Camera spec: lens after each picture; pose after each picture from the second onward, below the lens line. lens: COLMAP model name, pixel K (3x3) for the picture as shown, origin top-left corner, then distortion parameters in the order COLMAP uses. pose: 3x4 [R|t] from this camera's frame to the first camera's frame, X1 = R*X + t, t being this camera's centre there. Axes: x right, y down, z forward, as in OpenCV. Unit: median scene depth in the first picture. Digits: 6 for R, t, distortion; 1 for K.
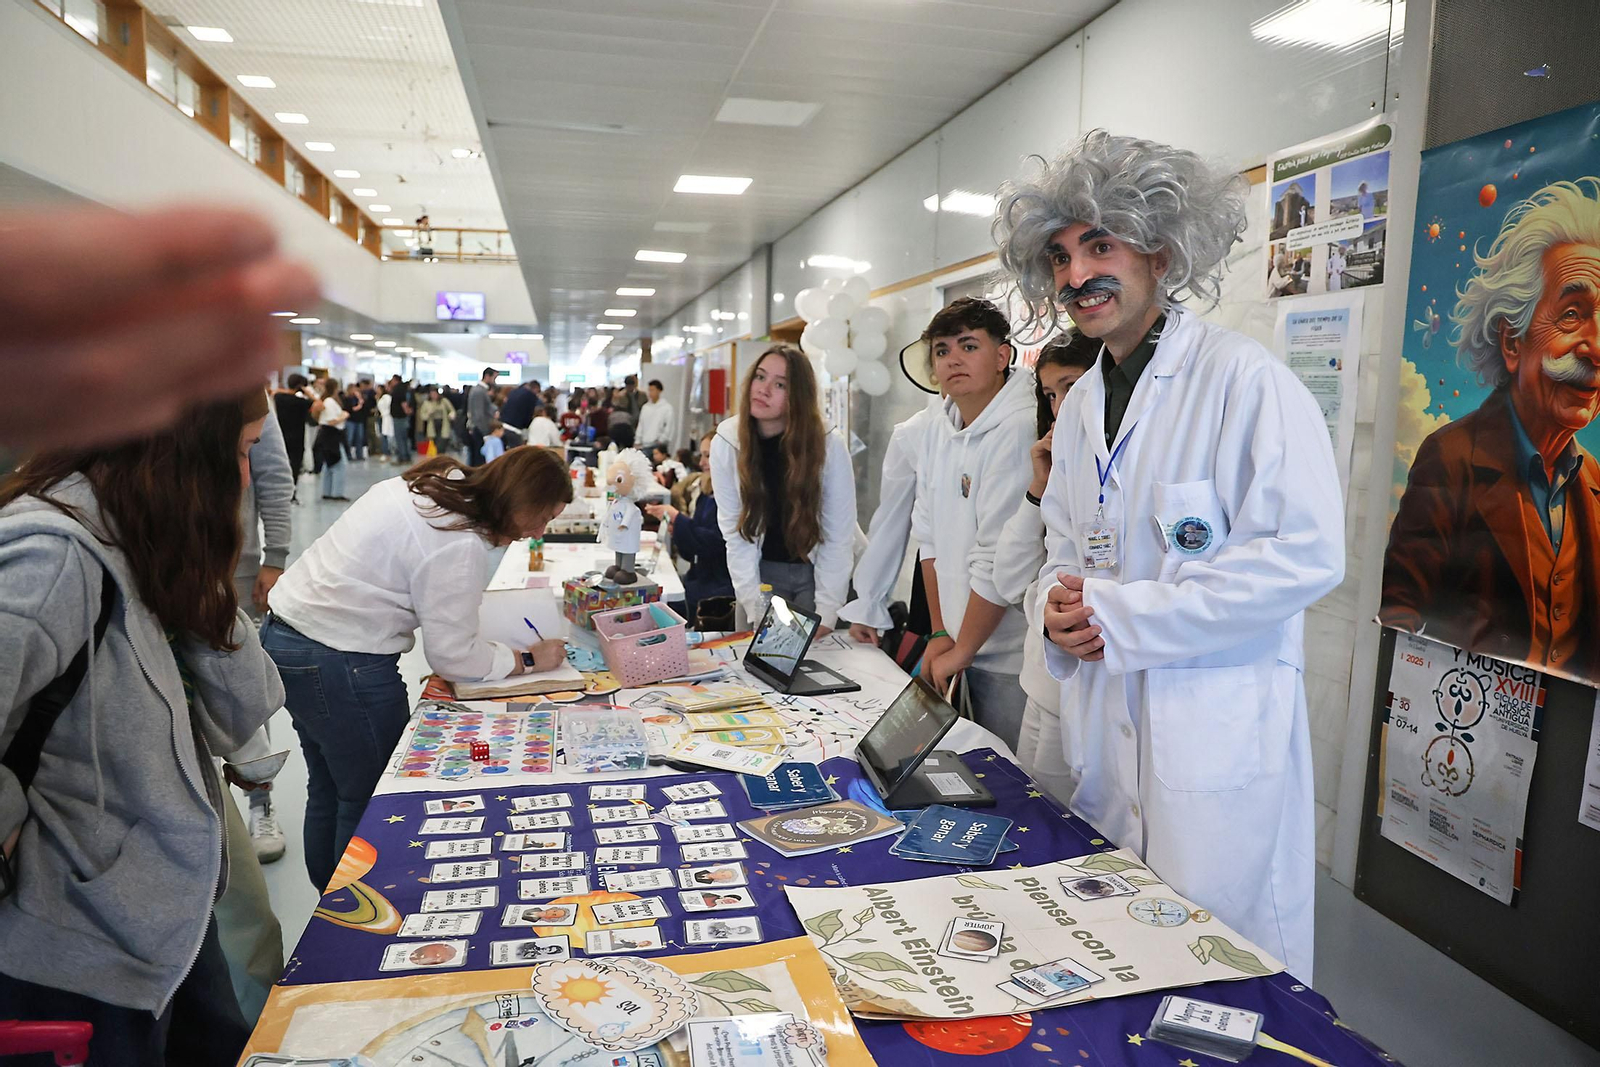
lens RADIAL K [[1122.7, 0, 805.8], [0, 1122.7, 549.7], [0, 0, 1]] dist [-0.080083, 0.045714]
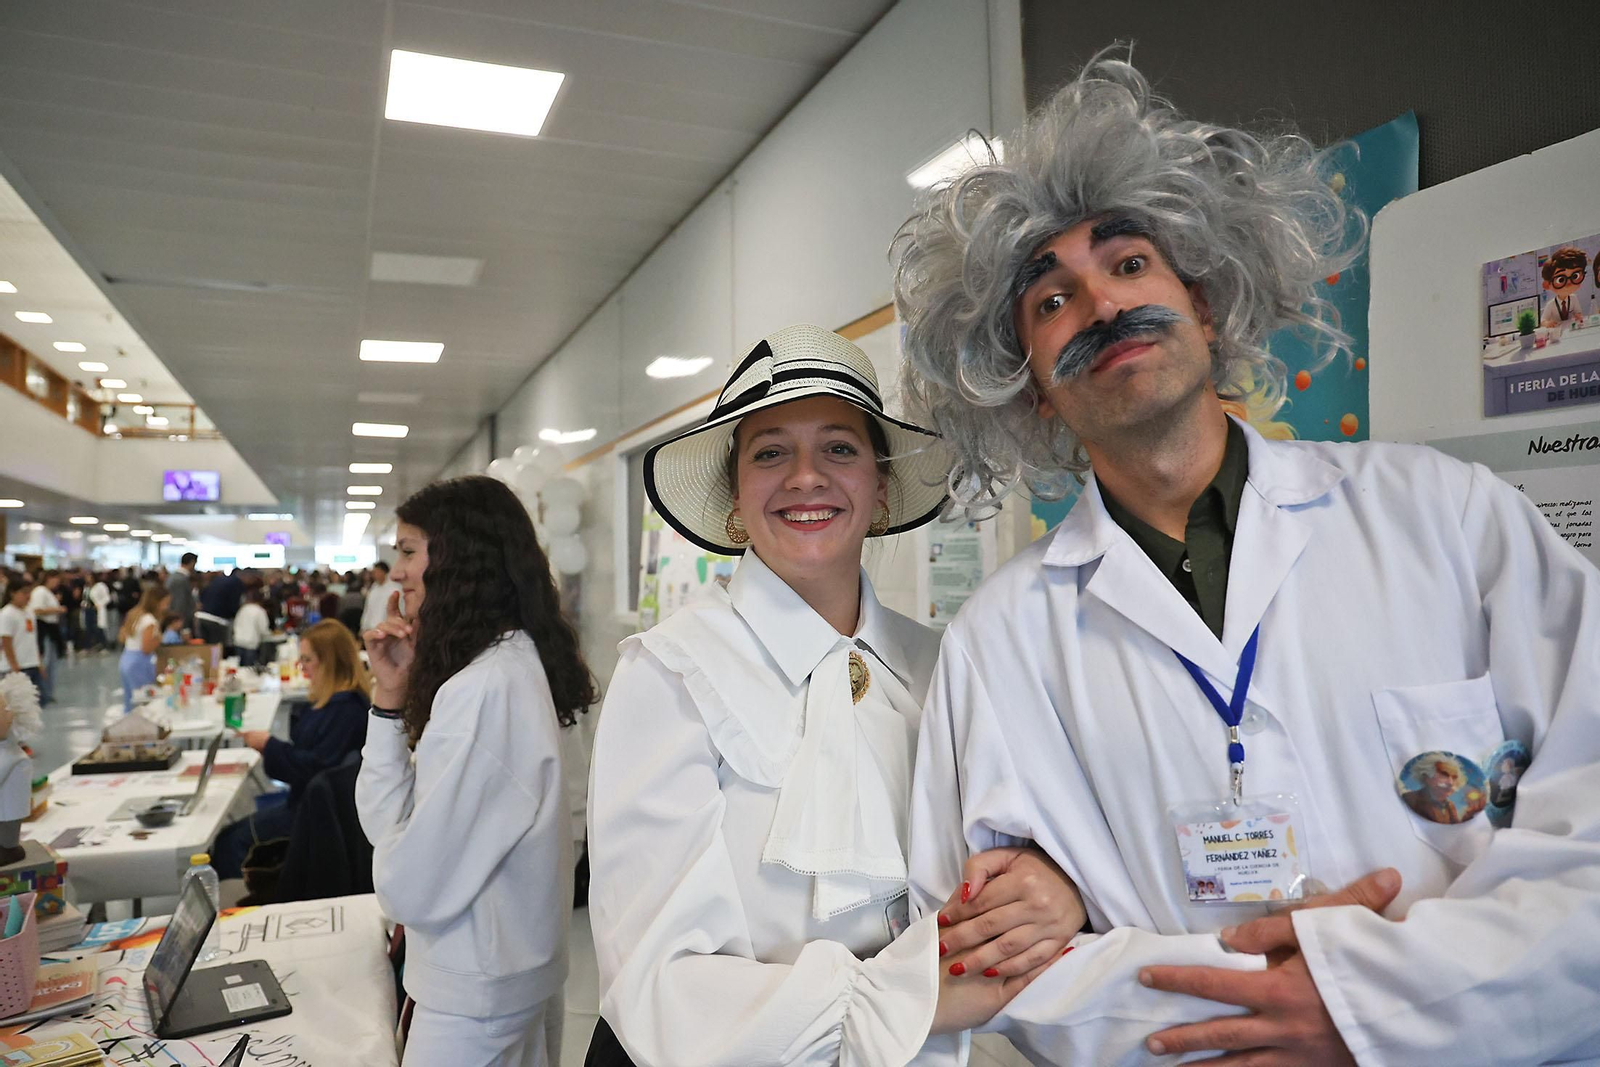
lens RADIAL K [[1122.7, 0, 815.6], [0, 1122.7, 522.7], [0, 0, 1]] dist [-0.080083, 0.045714]
pose [[0.981742, -0.026745, 0.188327, 0.218802], [0.059056, 0.983998, -0.168111, -0.035721], [-0.180817, 0.176164, 0.967611, 0.206910]]
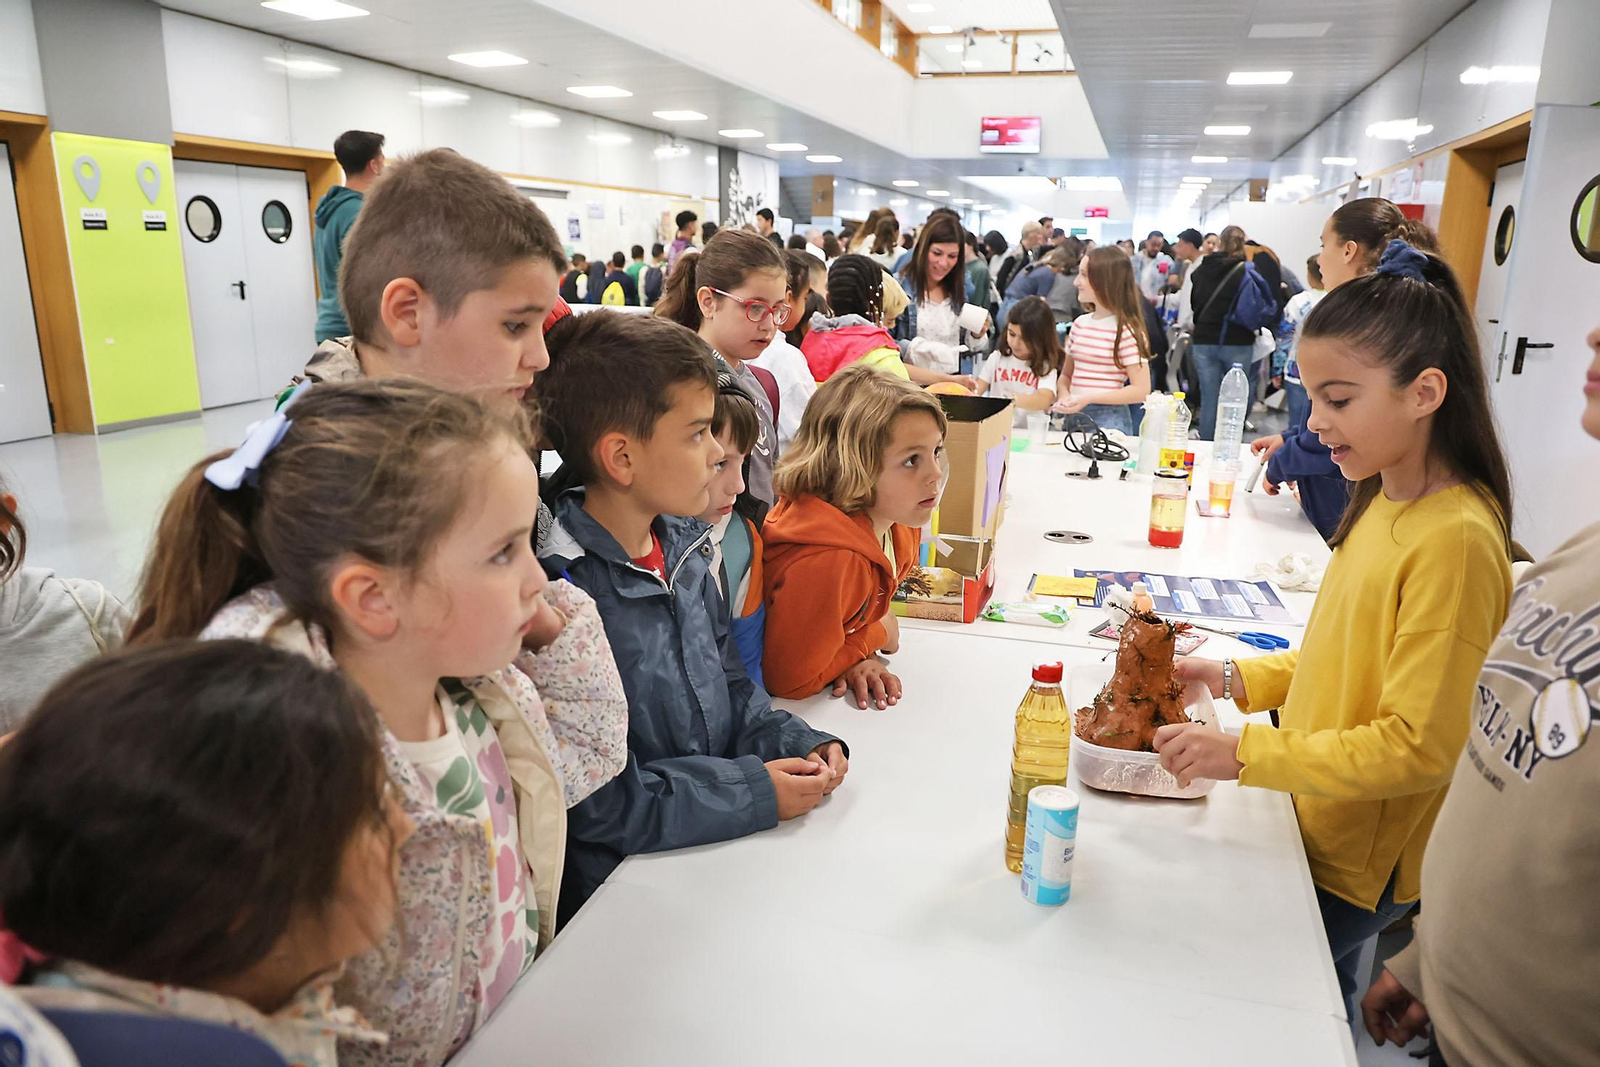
lens RADIAL K [[1122.7, 0, 809.1], [0, 1122.7, 533.8], [0, 0, 1]] dist [-0.080083, 0.045714]
pose [[0.876099, 0.117480, -0.467600, -0.342688], [-0.067362, 0.990172, 0.122561, -0.253408], [0.477403, -0.075877, 0.875402, 1.977912]]
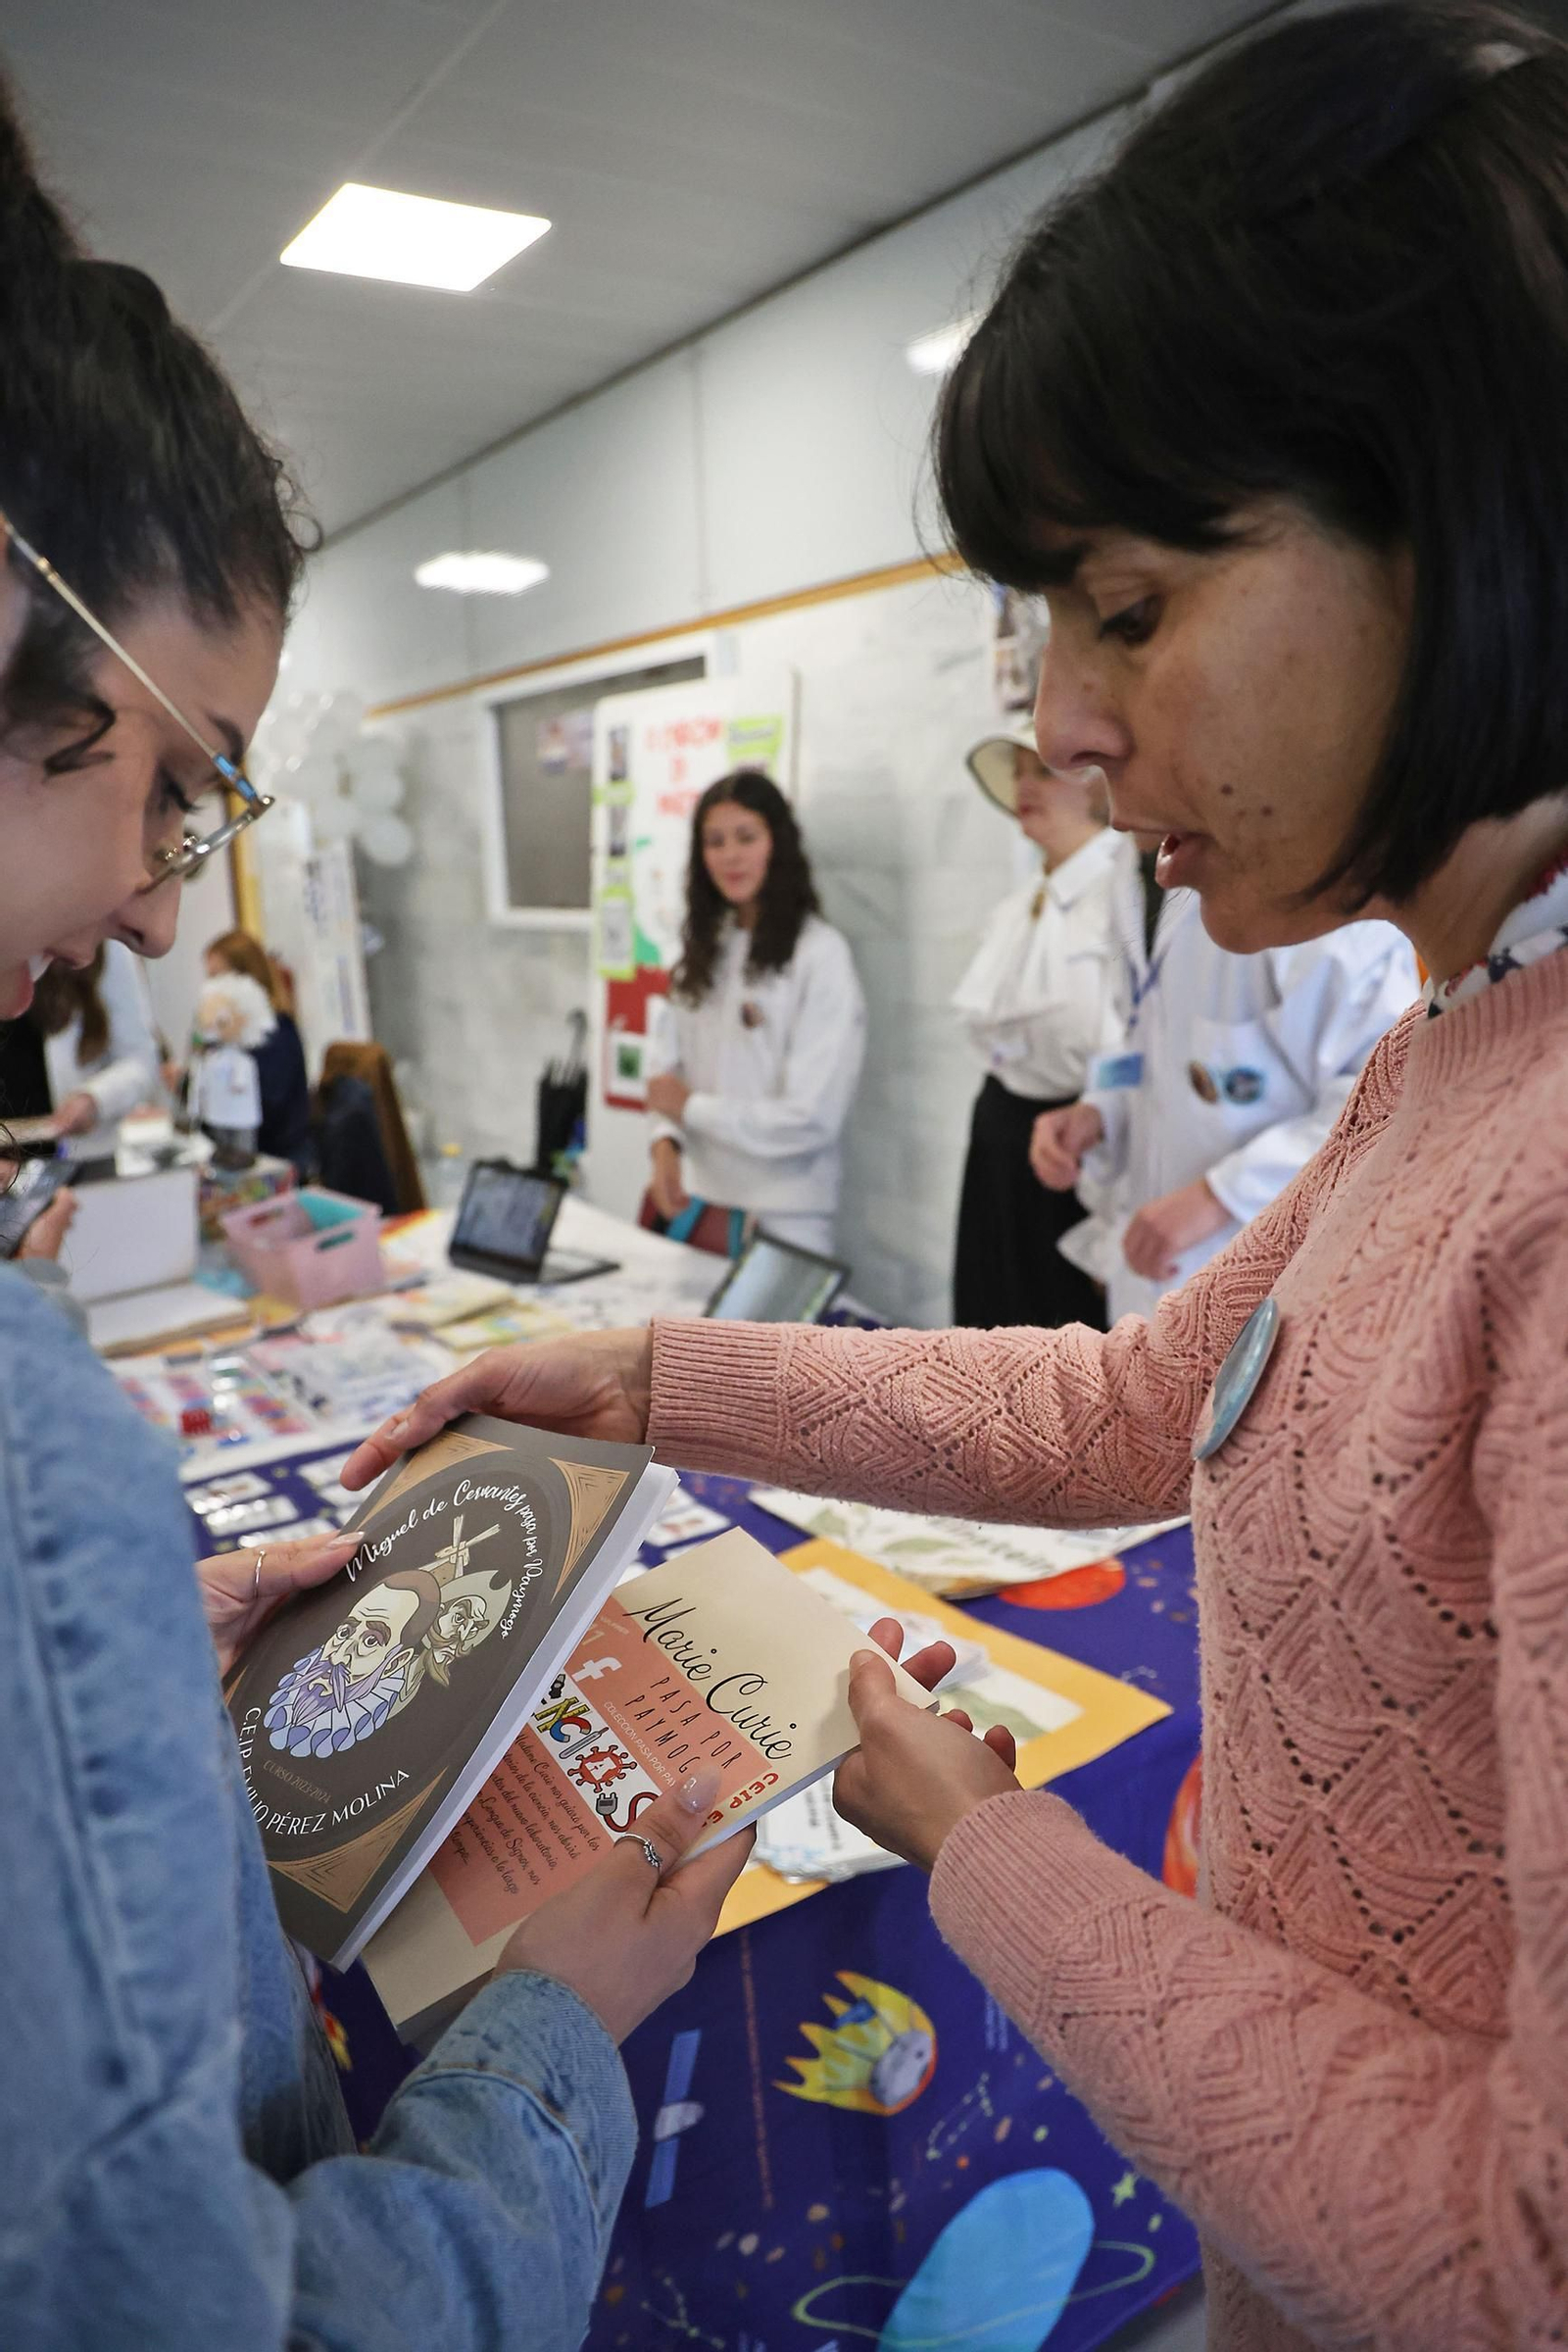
lens RADIAL K [[1650.4, 0, 773.6], [0, 1650.4, 1168.2], [0, 0, 1]] dist [-0.080083, 0.045714]
pose [[0.935229, -0.115259, 0.334758, -0.190205], [0.097115, 0.992773, 0.070502, -0.006541], [-0.340464, -0.033425, 0.939663, -0.060872]]
